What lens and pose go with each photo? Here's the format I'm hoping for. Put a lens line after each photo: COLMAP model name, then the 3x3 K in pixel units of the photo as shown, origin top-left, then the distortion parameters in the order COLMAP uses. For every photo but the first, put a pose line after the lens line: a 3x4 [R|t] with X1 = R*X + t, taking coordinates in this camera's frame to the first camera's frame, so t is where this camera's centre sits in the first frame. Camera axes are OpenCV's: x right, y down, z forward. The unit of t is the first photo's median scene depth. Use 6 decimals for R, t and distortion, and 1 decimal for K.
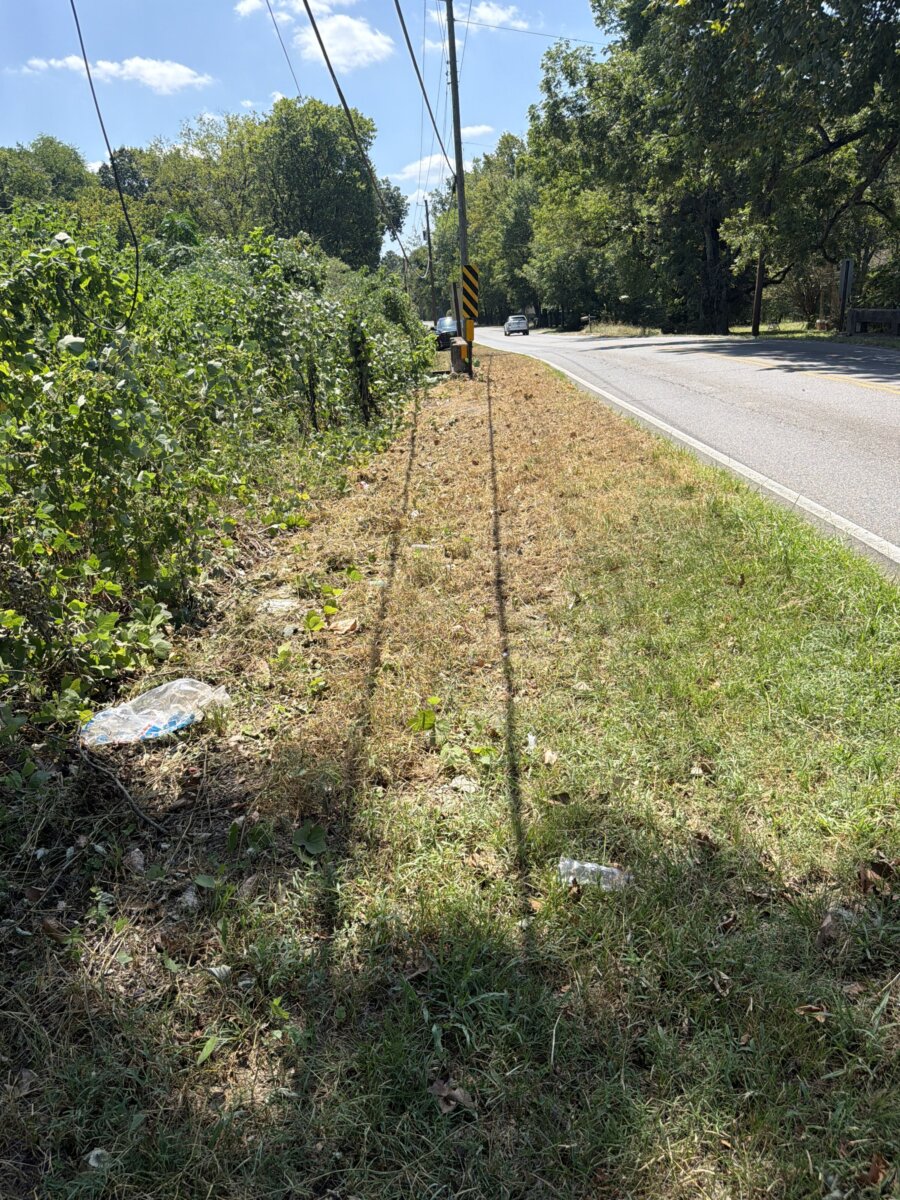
lens RADIAL K [[932.3, 0, 451.1], [0, 932.3, 607.6], [0, 0, 1]] dist [0.032411, -0.025375]
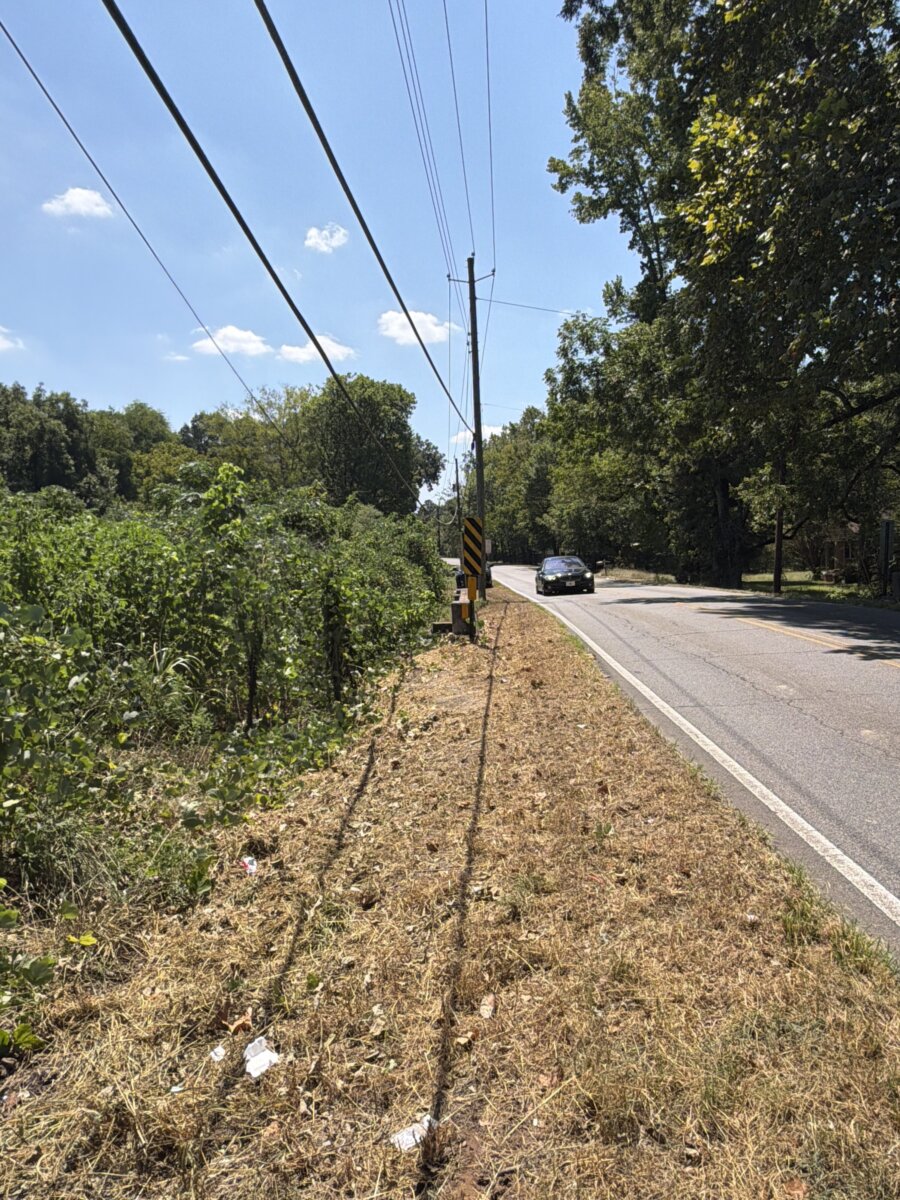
lens RADIAL K [[853.6, 0, 453.1], [0, 853.6, 605.4], [0, 0, 1]] dist [0.011341, -0.017433]
pose [[0.999144, 0.025904, -0.032259, 0.006547], [-0.032866, 0.970565, -0.238585, -0.021030], [0.025130, 0.239441, 0.970586, 0.052986]]
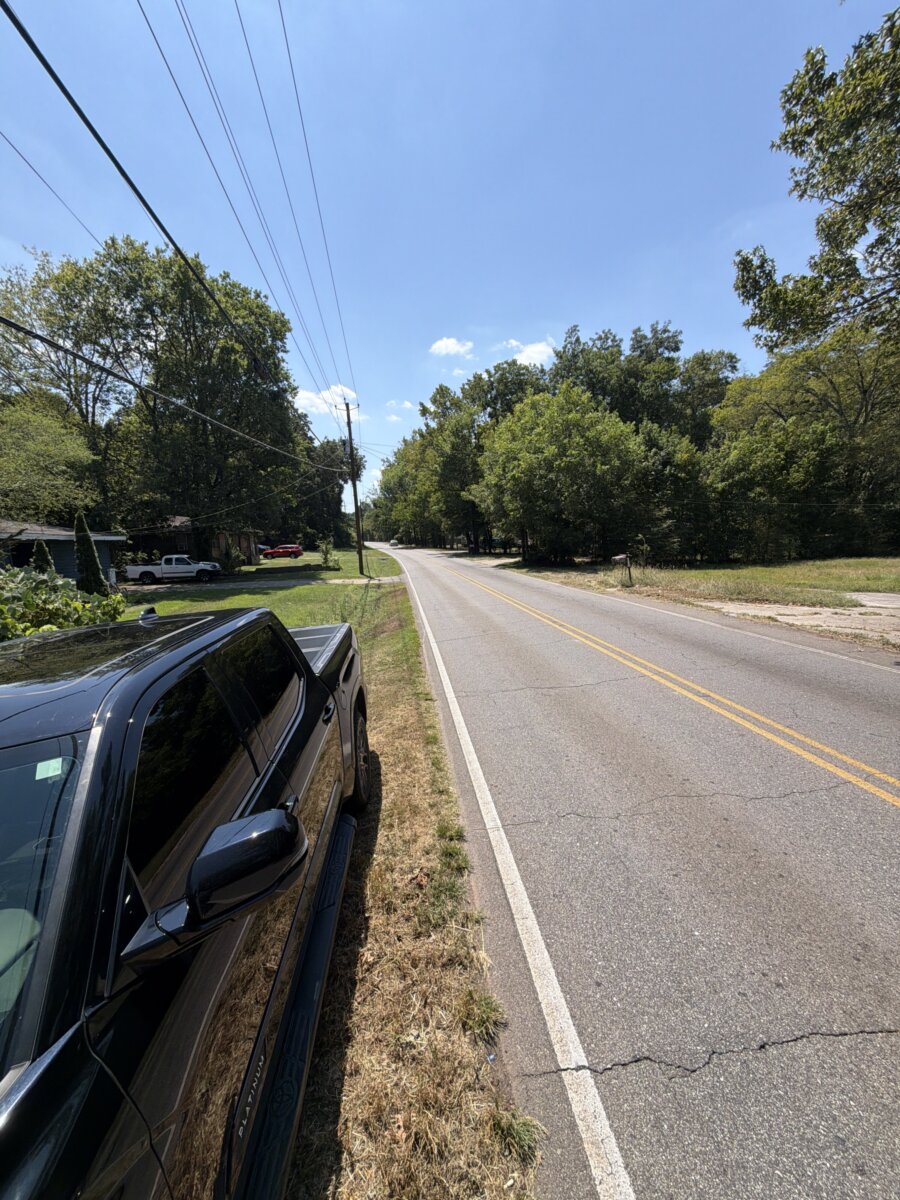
lens RADIAL K [[479.4, 0, 453.0], [0, 479.4, 599.7], [0, 0, 1]] dist [-0.000138, -0.000015]
pose [[0.994495, 0.002771, 0.104751, 0.020329], [0.015670, 0.984478, -0.174805, -0.214603], [-0.103610, 0.175484, 0.979015, 0.668590]]
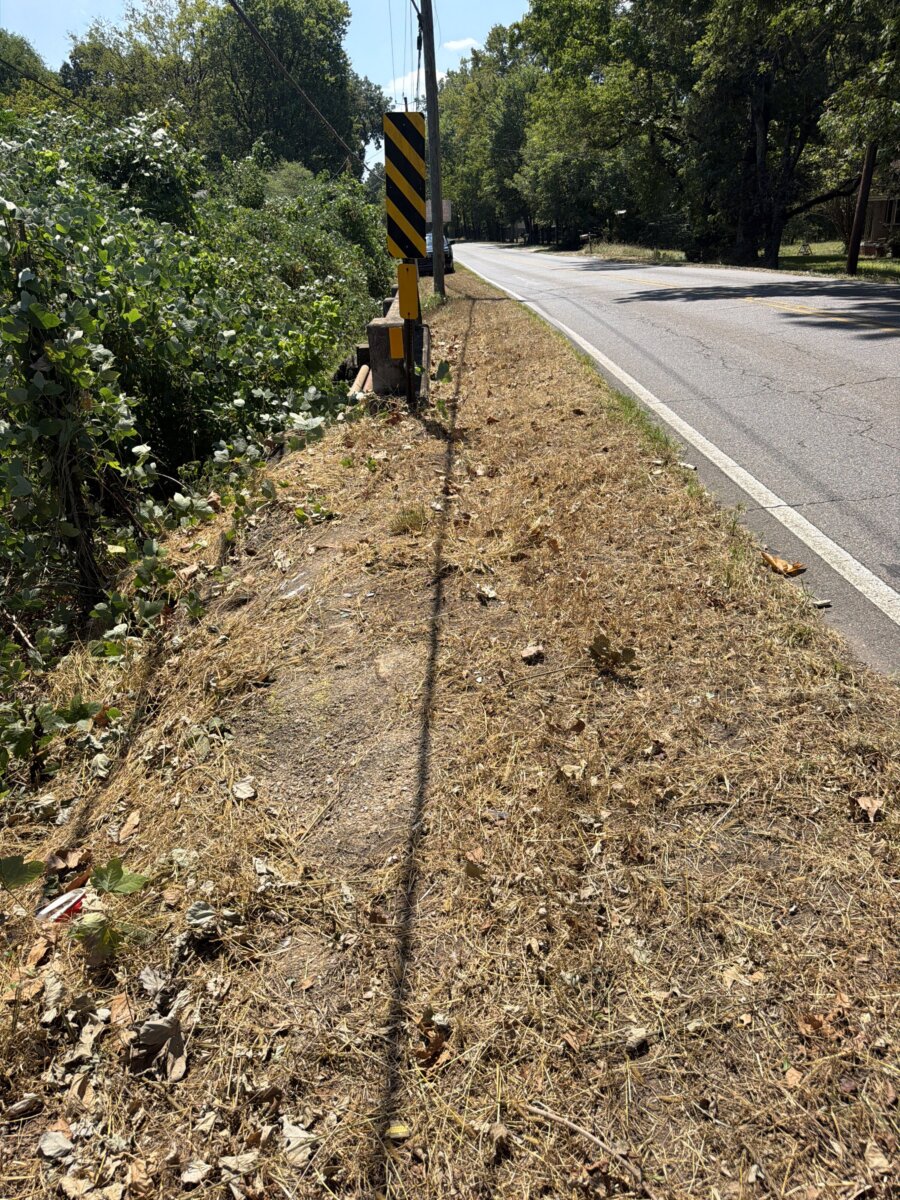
lens RADIAL K [[853.6, 0, 450.1], [0, 853.6, 605.7], [0, 0, 1]] dist [0.011341, -0.017433]
pose [[0.999941, 0.001917, 0.010721, 0.007832], [-0.003103, 0.993737, 0.111698, -0.048142], [-0.010440, -0.111725, 0.993684, 0.146603]]
